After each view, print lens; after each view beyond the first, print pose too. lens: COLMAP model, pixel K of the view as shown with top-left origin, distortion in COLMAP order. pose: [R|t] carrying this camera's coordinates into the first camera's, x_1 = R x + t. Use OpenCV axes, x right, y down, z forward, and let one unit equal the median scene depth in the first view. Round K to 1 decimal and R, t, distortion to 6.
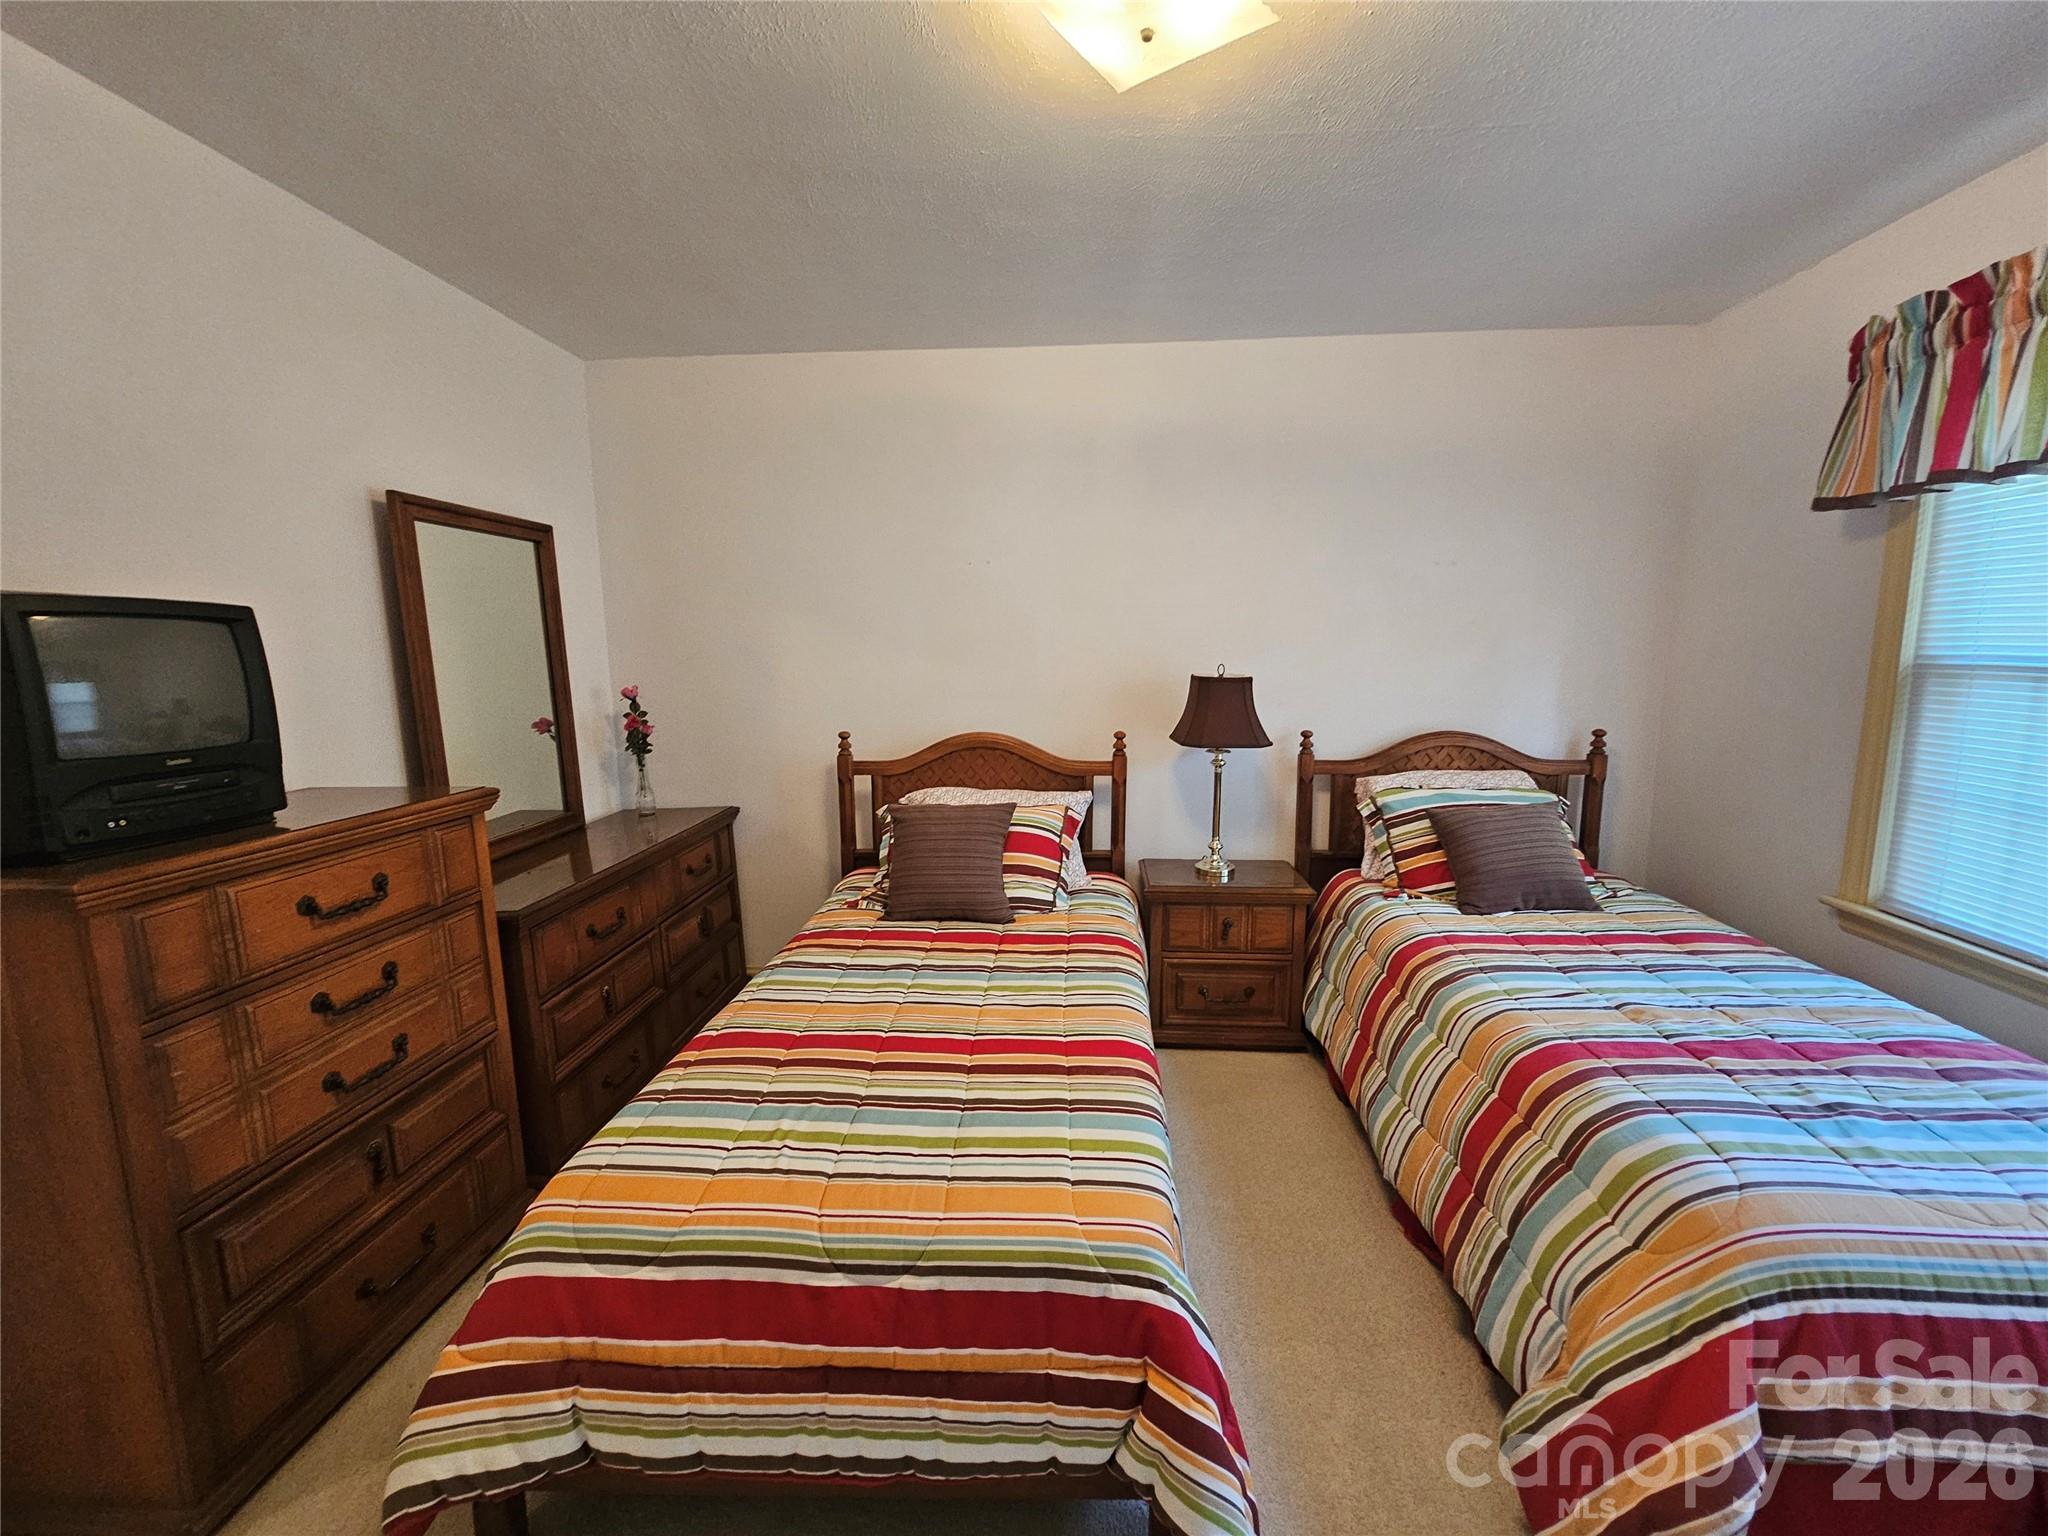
lens RADIAL K [[840.1, 0, 1035.7], [0, 840.1, 771.9], [0, 0, 1]] dist [-0.001093, -0.000289]
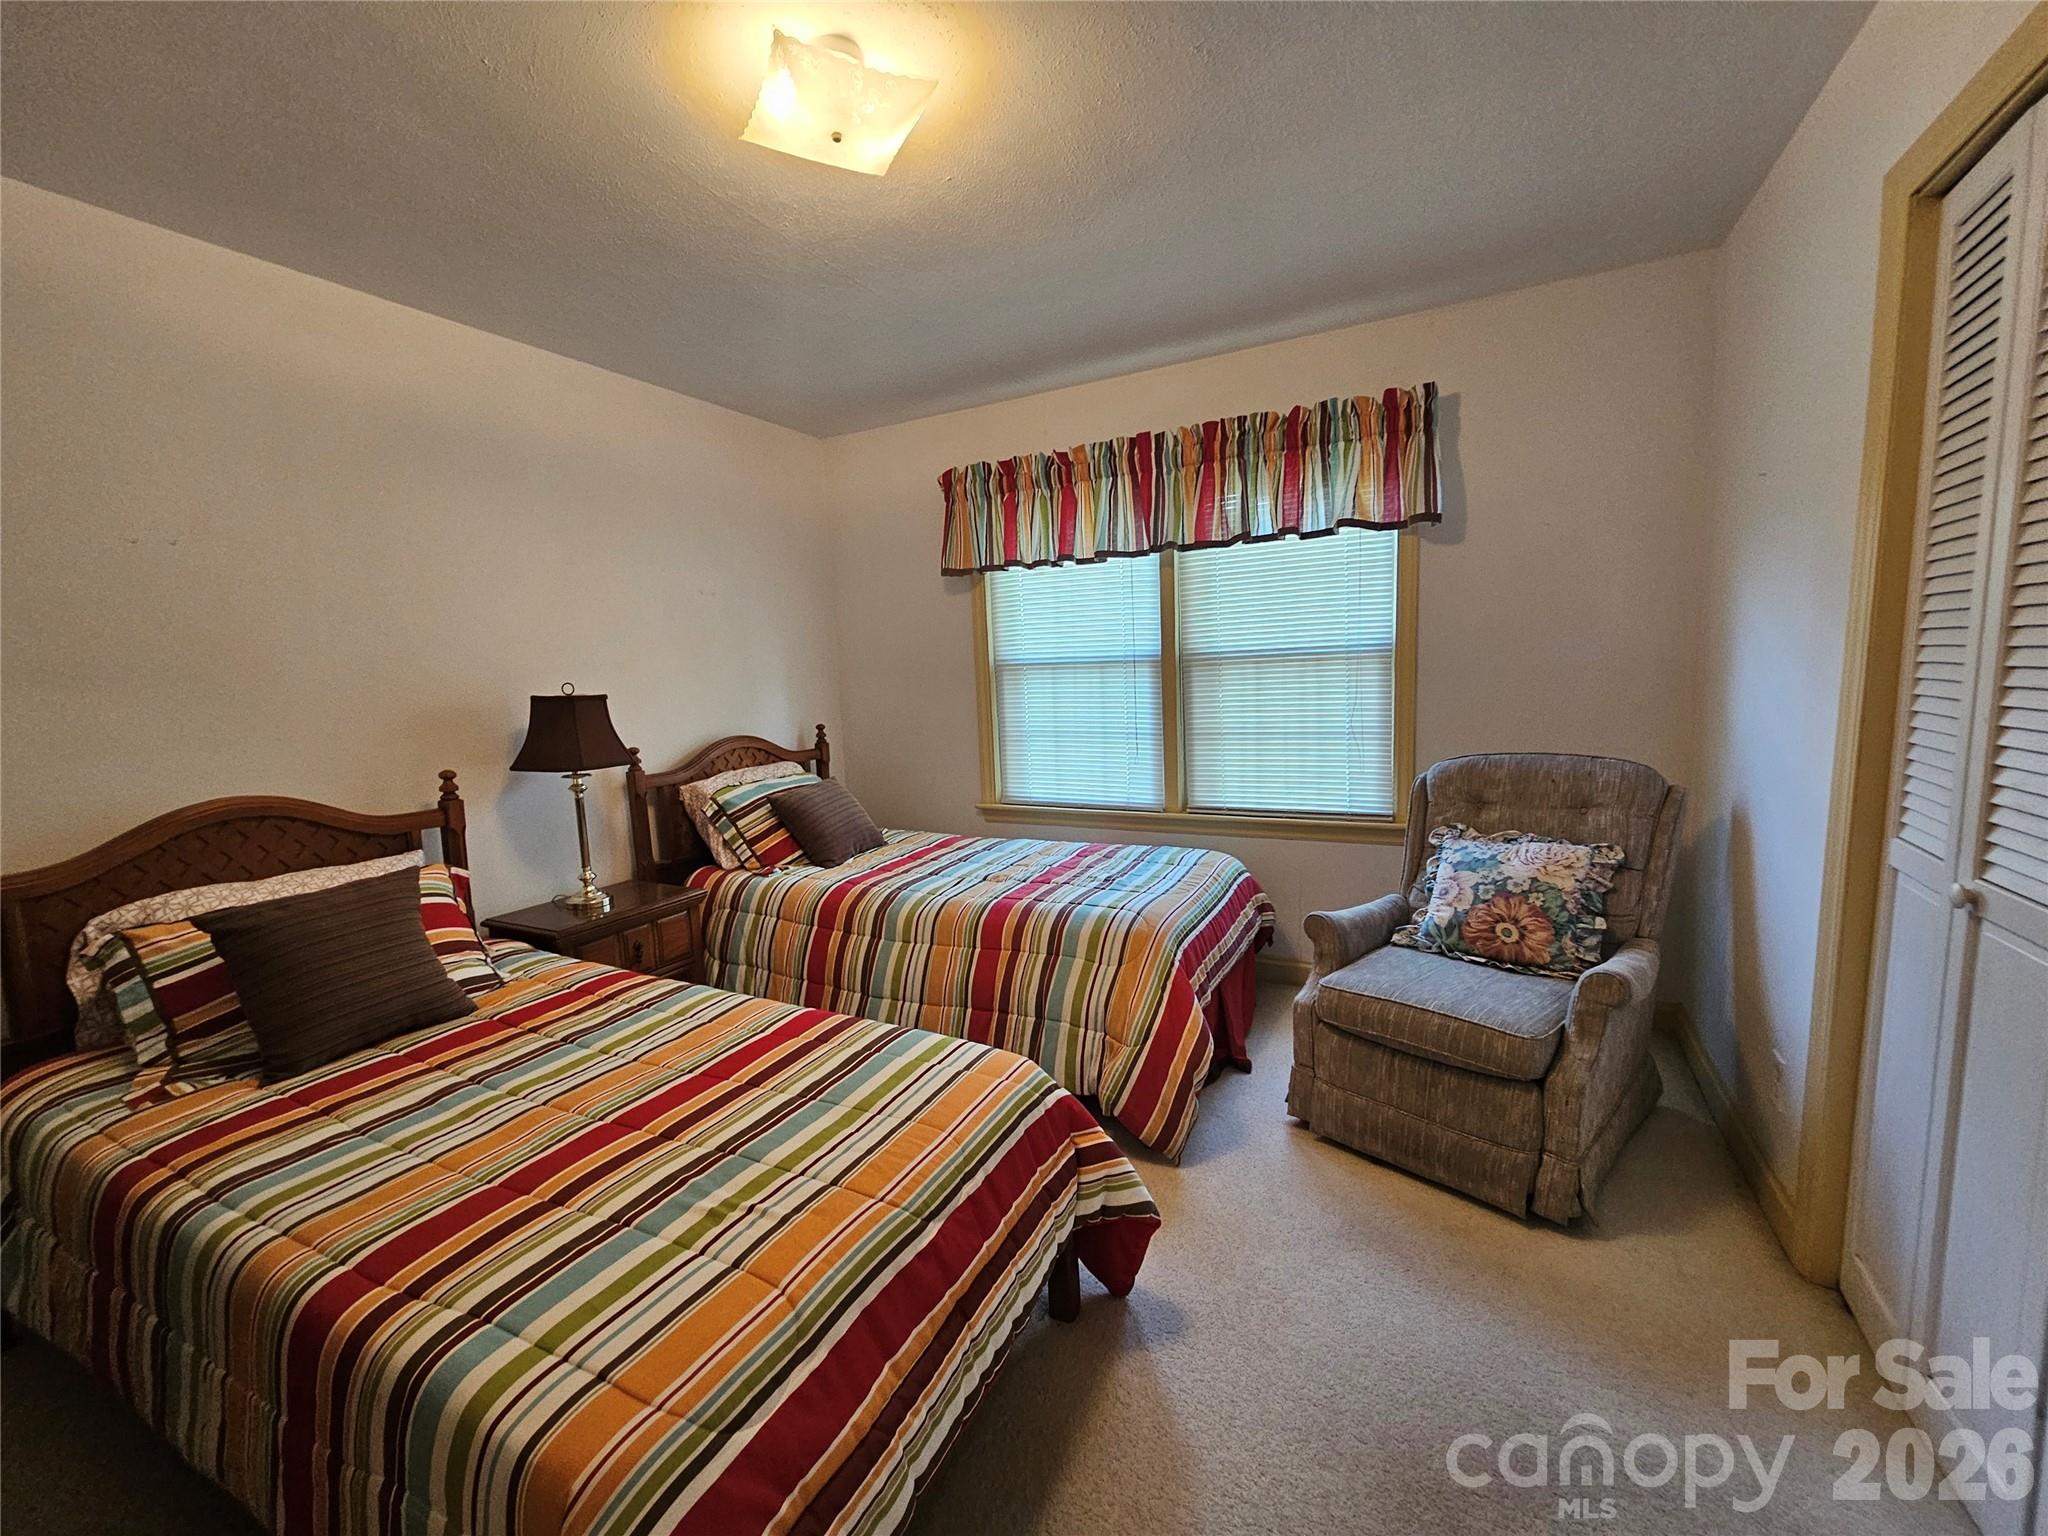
lens RADIAL K [[840.1, 0, 1027.6], [0, 840.1, 767.6], [0, 0, 1]] dist [-0.001093, -0.000289]
pose [[0.404046, -0.118709, 0.907004, -0.559868], [0.172846, 0.983589, 0.051734, 0.007029], [-0.898260, 0.135869, 0.417933, 0.204228]]
